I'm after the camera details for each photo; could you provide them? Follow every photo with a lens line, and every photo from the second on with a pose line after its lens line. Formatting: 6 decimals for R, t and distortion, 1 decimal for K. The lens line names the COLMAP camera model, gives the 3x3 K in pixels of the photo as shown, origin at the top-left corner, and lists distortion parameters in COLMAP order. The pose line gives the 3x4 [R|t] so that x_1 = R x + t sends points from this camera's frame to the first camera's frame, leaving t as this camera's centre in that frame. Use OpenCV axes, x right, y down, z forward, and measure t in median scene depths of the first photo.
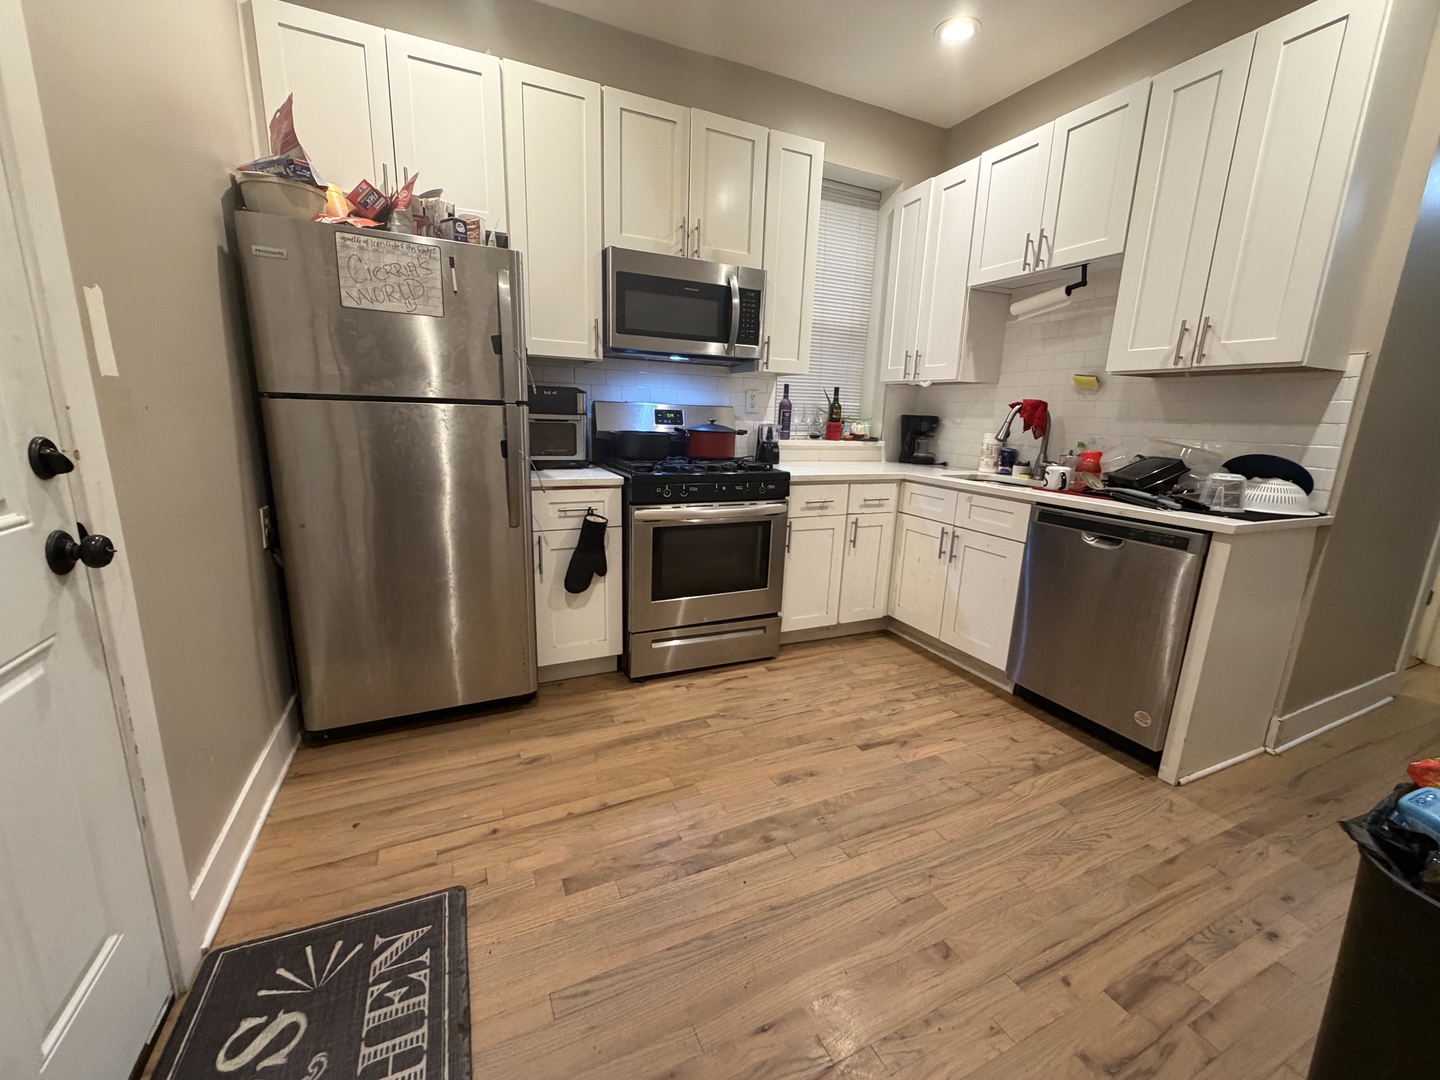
lens RADIAL K [[578.0, 0, 717.2], [0, 578.0, 535.9], [0, 0, 1]] dist [-0.001058, 0.000062]
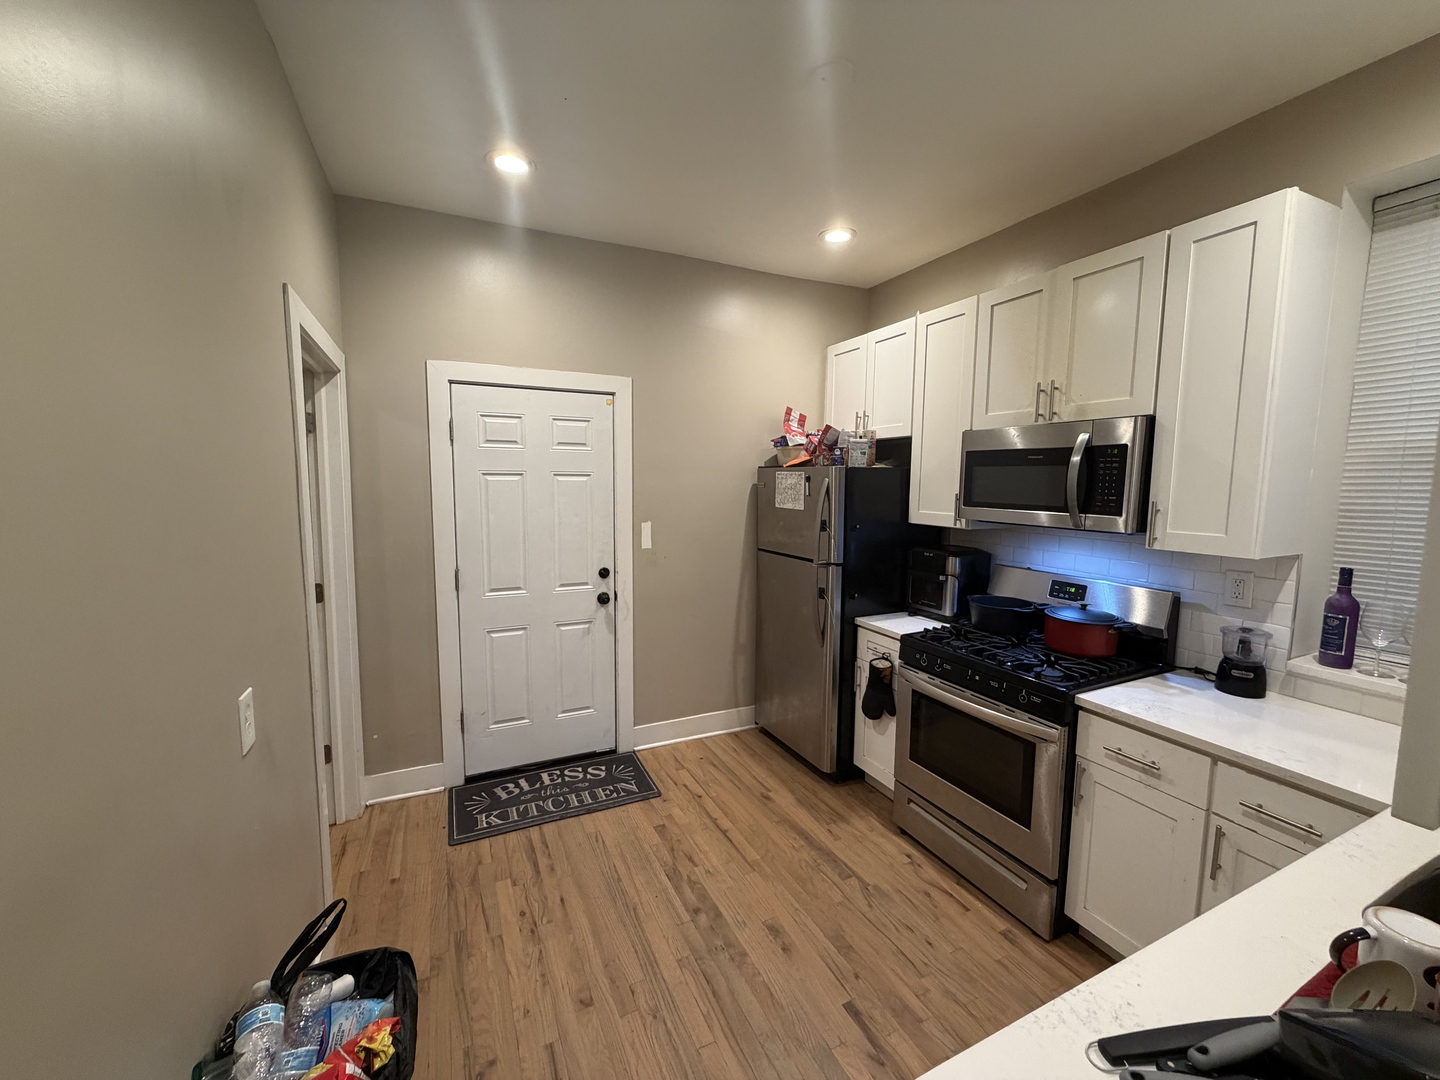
lens RADIAL K [[578.0, 0, 717.2], [0, 578.0, 535.9], [0, 0, 1]] dist [-0.001058, 0.000062]
pose [[0.007009, 0.066734, -0.997746, 1.231885], [-0.220645, 0.973282, 0.063548, -0.368603], [0.975329, 0.219702, 0.021546, 0.757824]]
